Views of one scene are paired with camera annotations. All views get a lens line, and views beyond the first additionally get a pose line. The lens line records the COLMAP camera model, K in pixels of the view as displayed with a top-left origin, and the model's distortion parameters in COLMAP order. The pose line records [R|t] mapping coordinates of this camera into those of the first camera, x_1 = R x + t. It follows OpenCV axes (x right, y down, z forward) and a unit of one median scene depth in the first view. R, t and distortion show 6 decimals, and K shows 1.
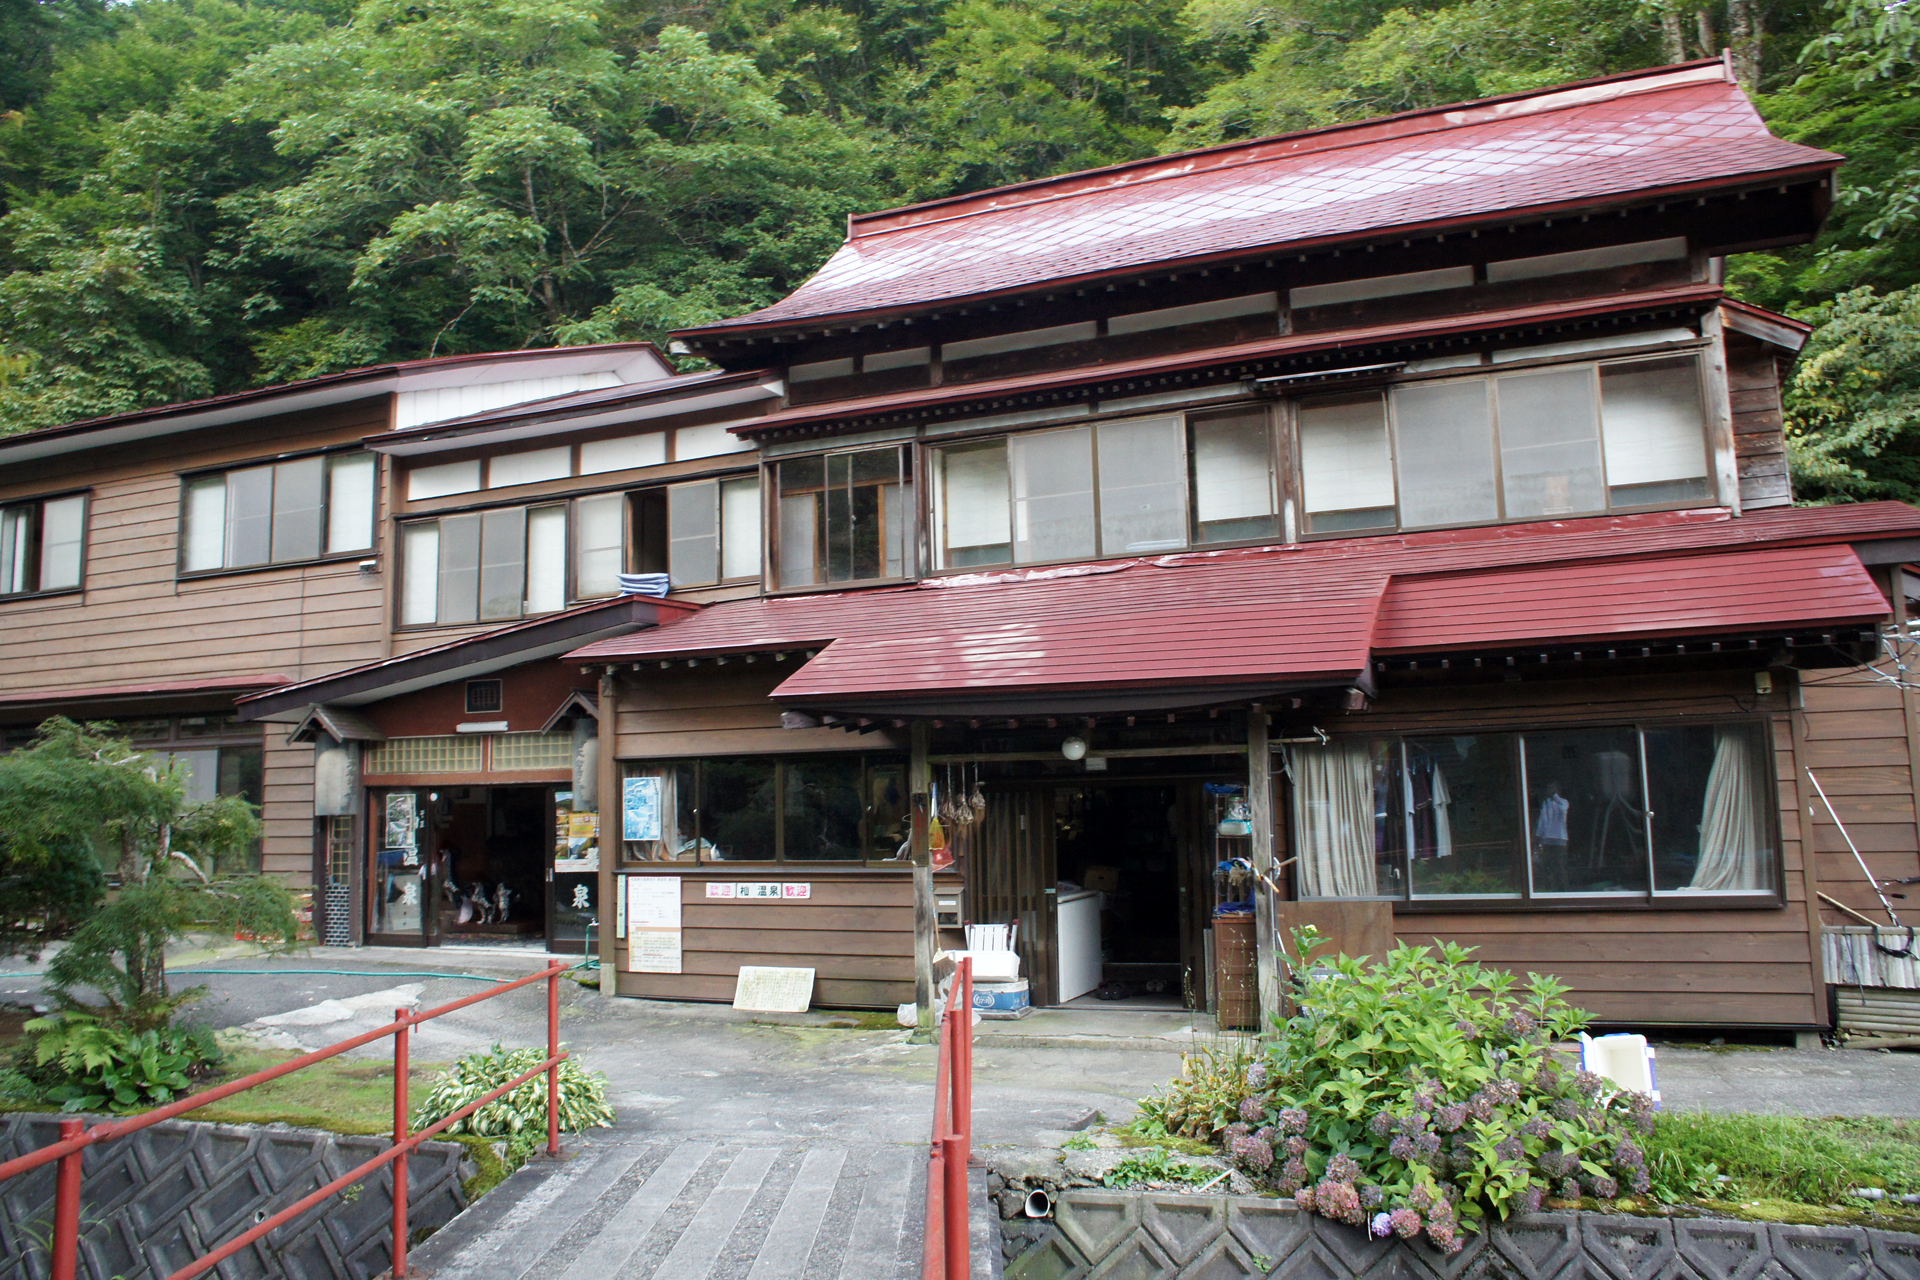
lens RADIAL K [[1458.4, 0, 958.8], [0, 1458.4, 640.7], [0, 0, 1]] dist [-0.008768, -0.000577]
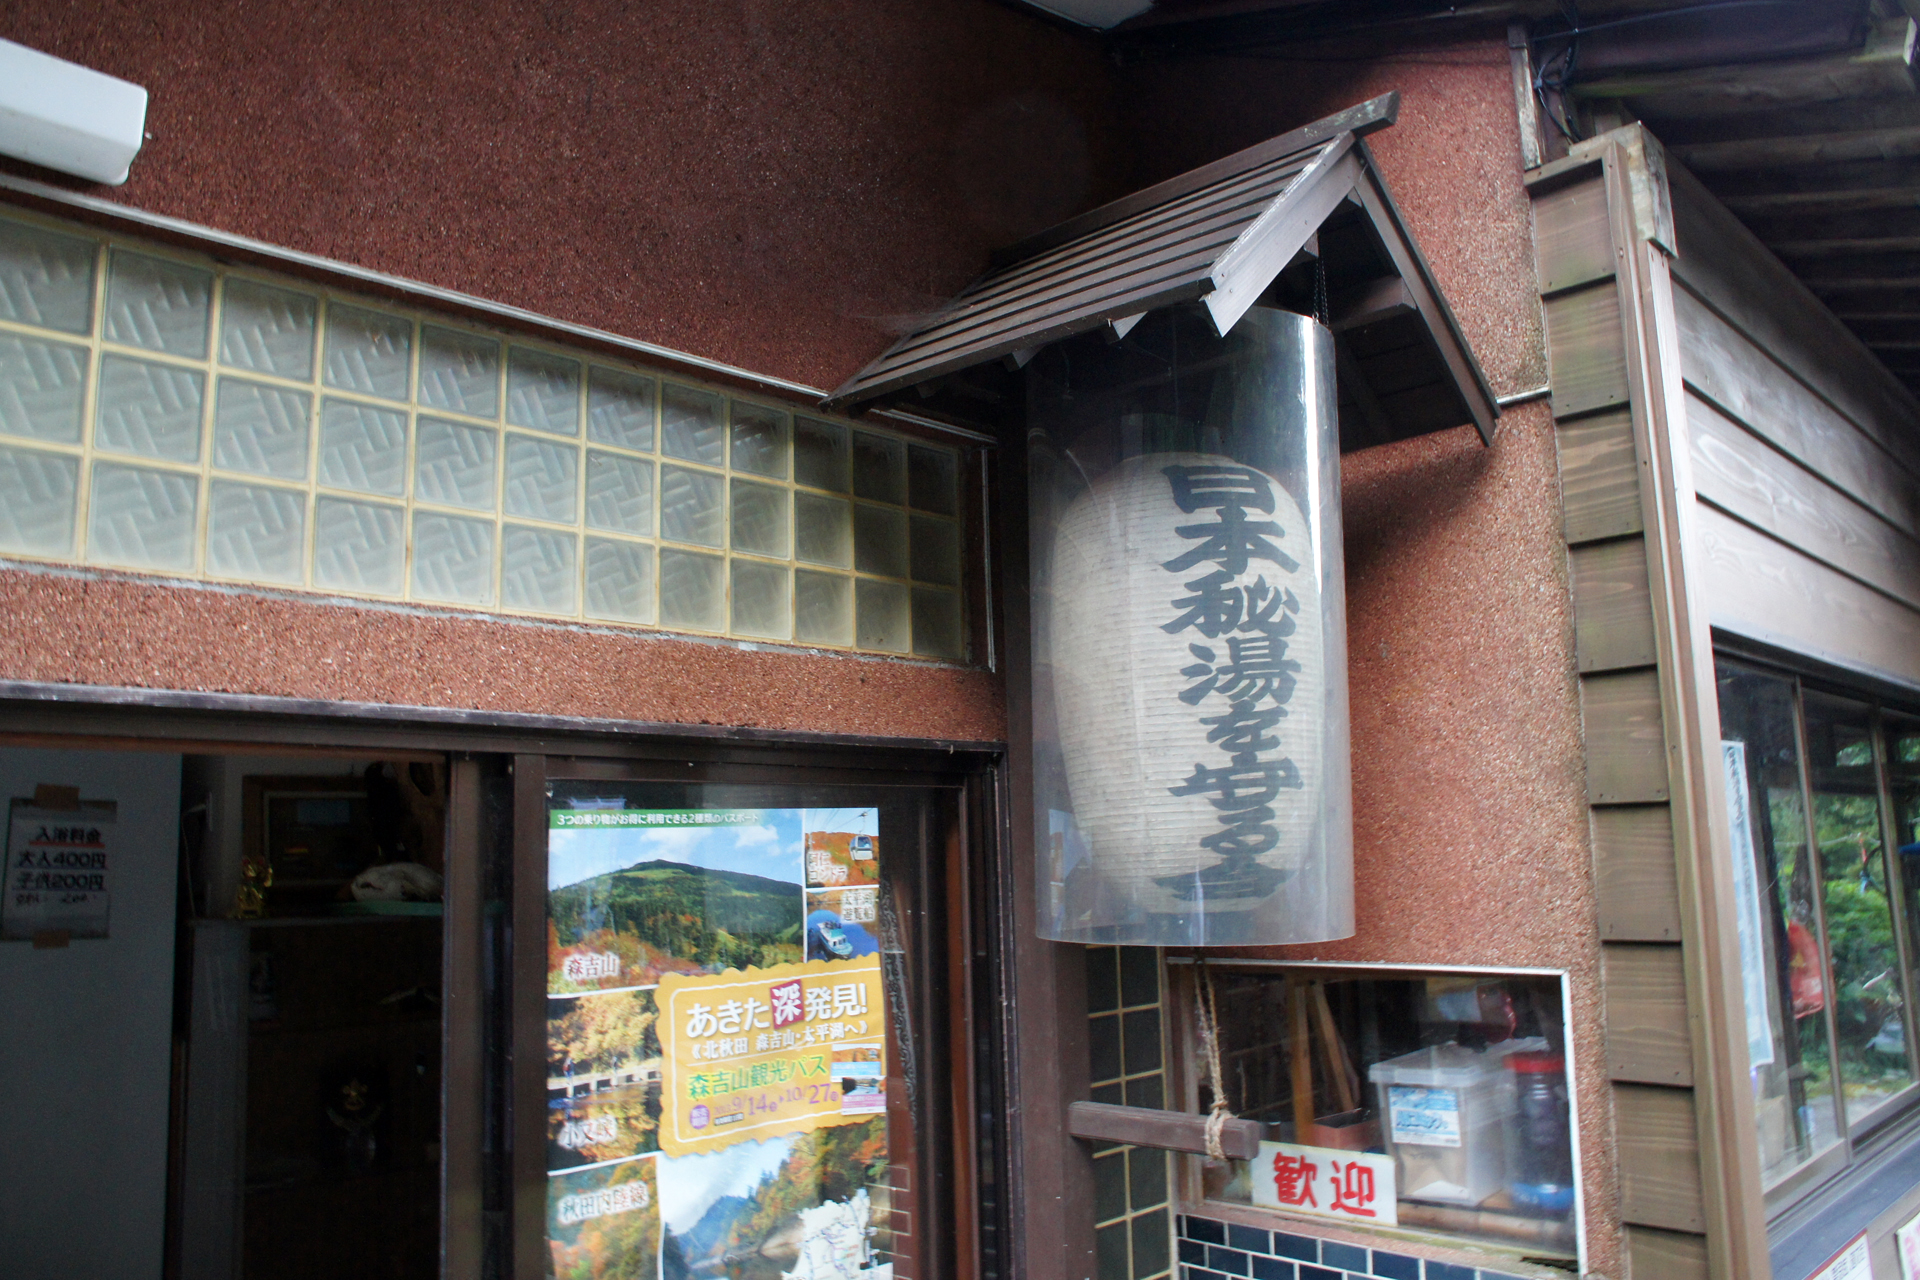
lens RADIAL K [[1458.4, 0, 959.2], [0, 1458.4, 633.2], [0, 0, 1]] dist [-0.008768, -0.000577]
pose [[0.352937, 0.151602, 0.923284, -0.388321], [-0.094114, 0.987533, -0.126175, 0.101253], [-0.930902, -0.042362, 0.362805, 0.923281]]
